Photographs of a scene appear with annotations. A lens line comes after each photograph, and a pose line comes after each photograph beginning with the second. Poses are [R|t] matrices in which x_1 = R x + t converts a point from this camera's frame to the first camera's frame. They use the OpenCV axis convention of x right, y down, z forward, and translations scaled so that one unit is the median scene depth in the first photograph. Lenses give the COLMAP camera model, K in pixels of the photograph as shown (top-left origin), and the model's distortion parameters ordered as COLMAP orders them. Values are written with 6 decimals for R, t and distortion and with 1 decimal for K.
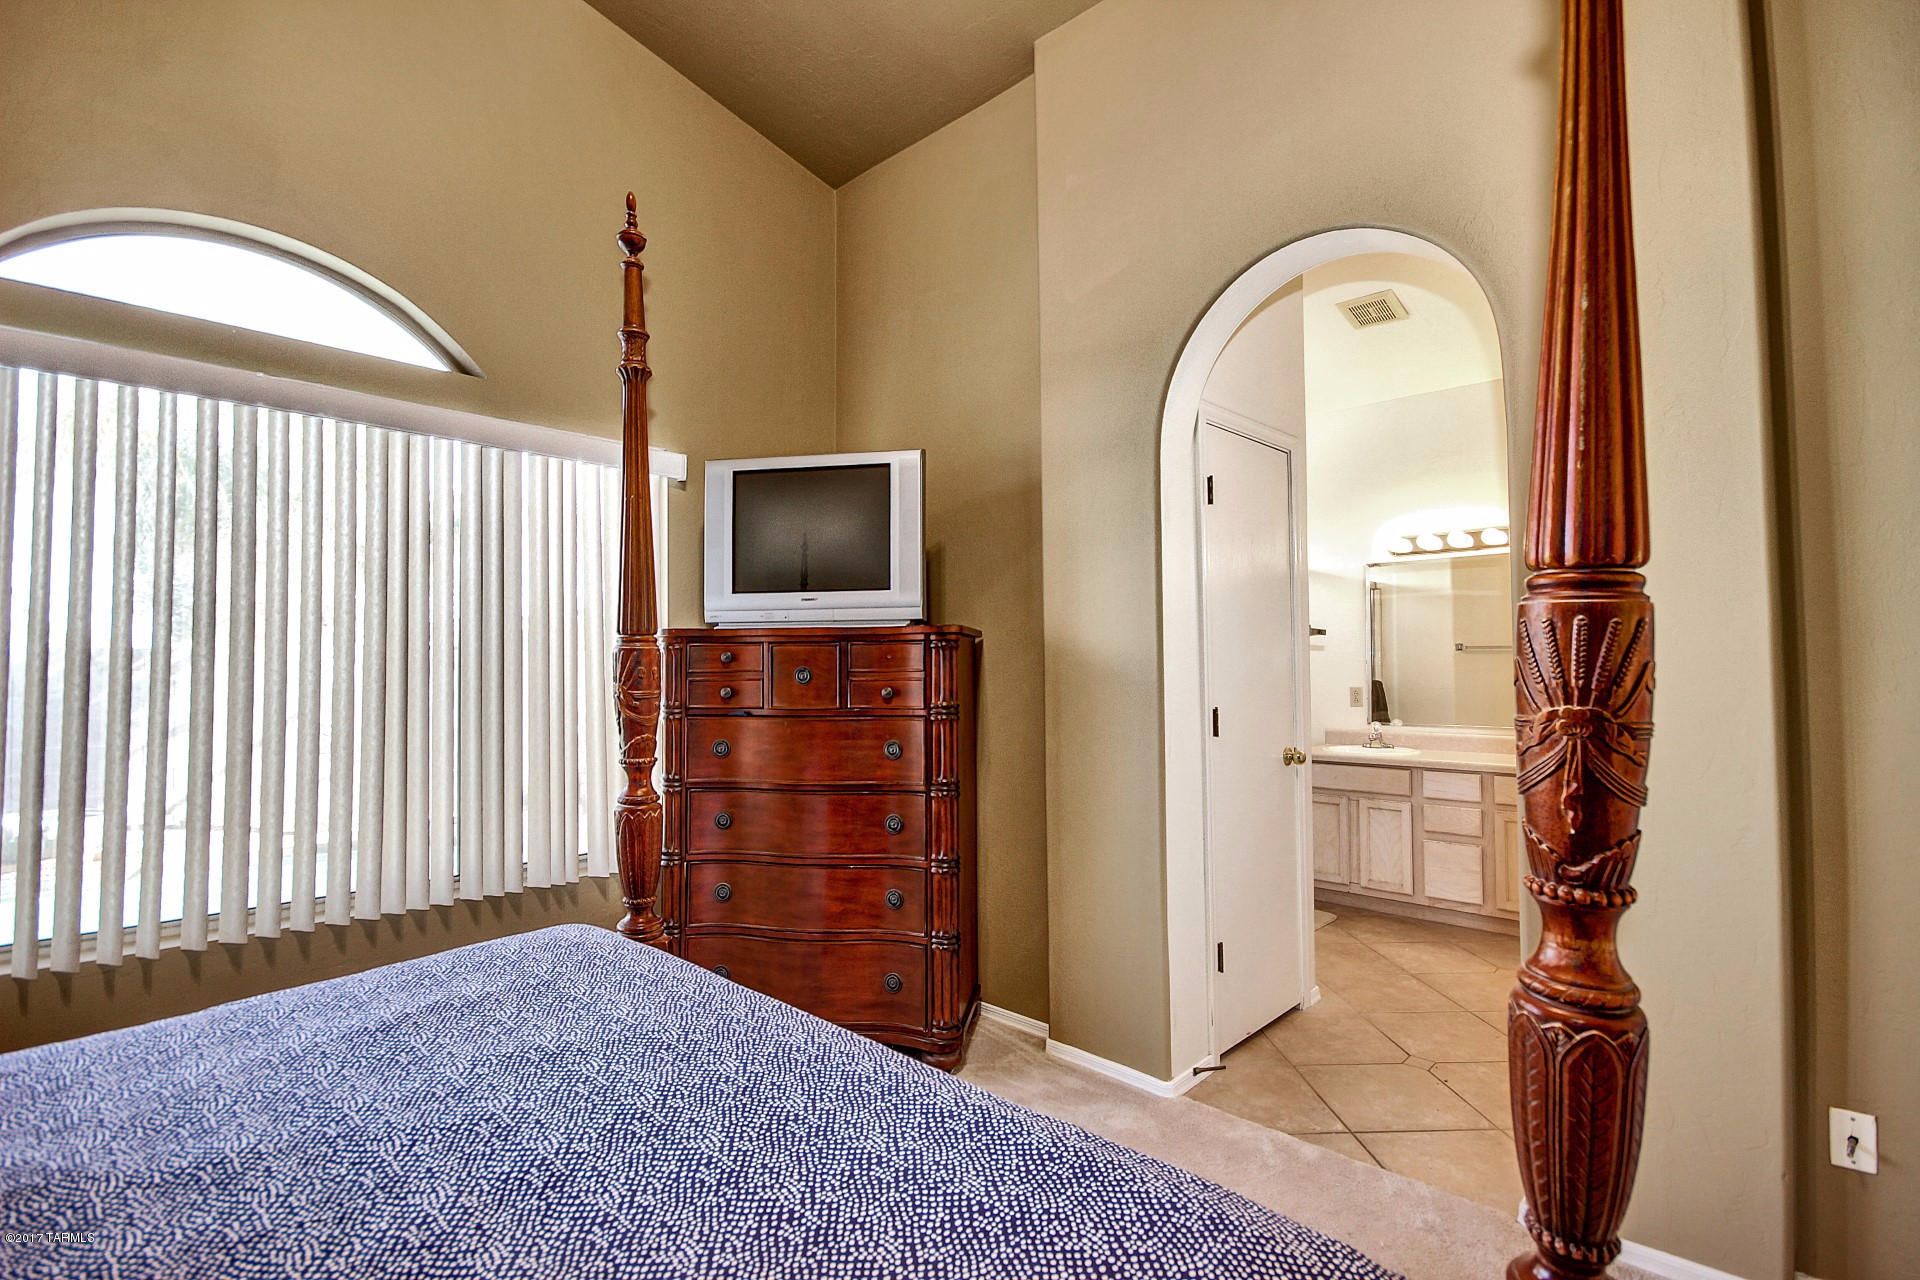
lens RADIAL K [[907.2, 0, 960.3], [0, 907.2, 645.1], [0, 0, 1]] dist [0.000950, -0.000570]
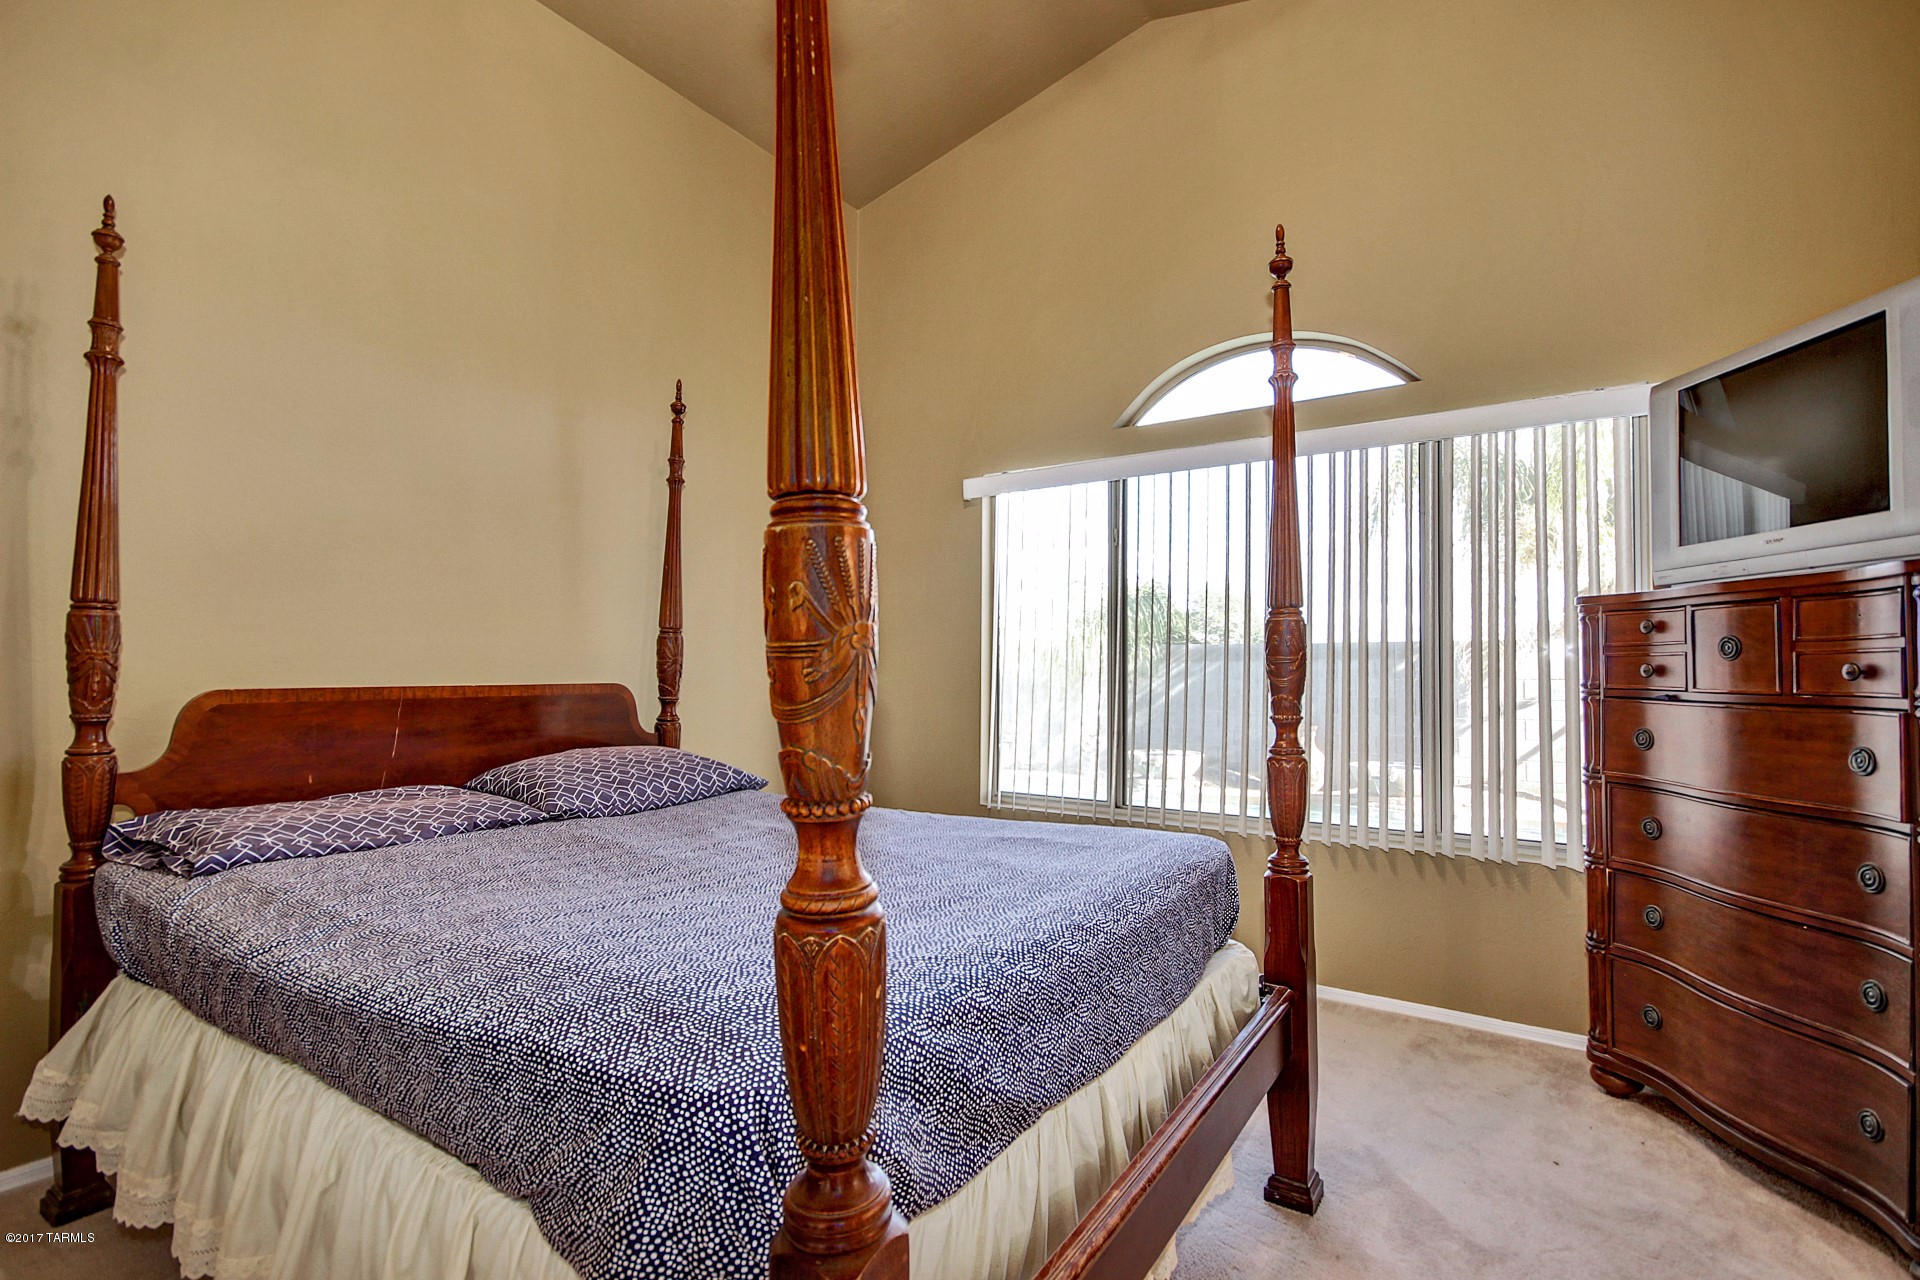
lens RADIAL K [[899.5, 0, 960.0], [0, 899.5, 640.0], [0, 0, 1]] dist [0.009364, 0.000261]
pose [[0.174626, -0.024698, -0.984325, 0.447033], [0.030265, 0.999348, -0.019705, 0.022856], [0.984170, -0.026350, 0.175259, 0.259302]]
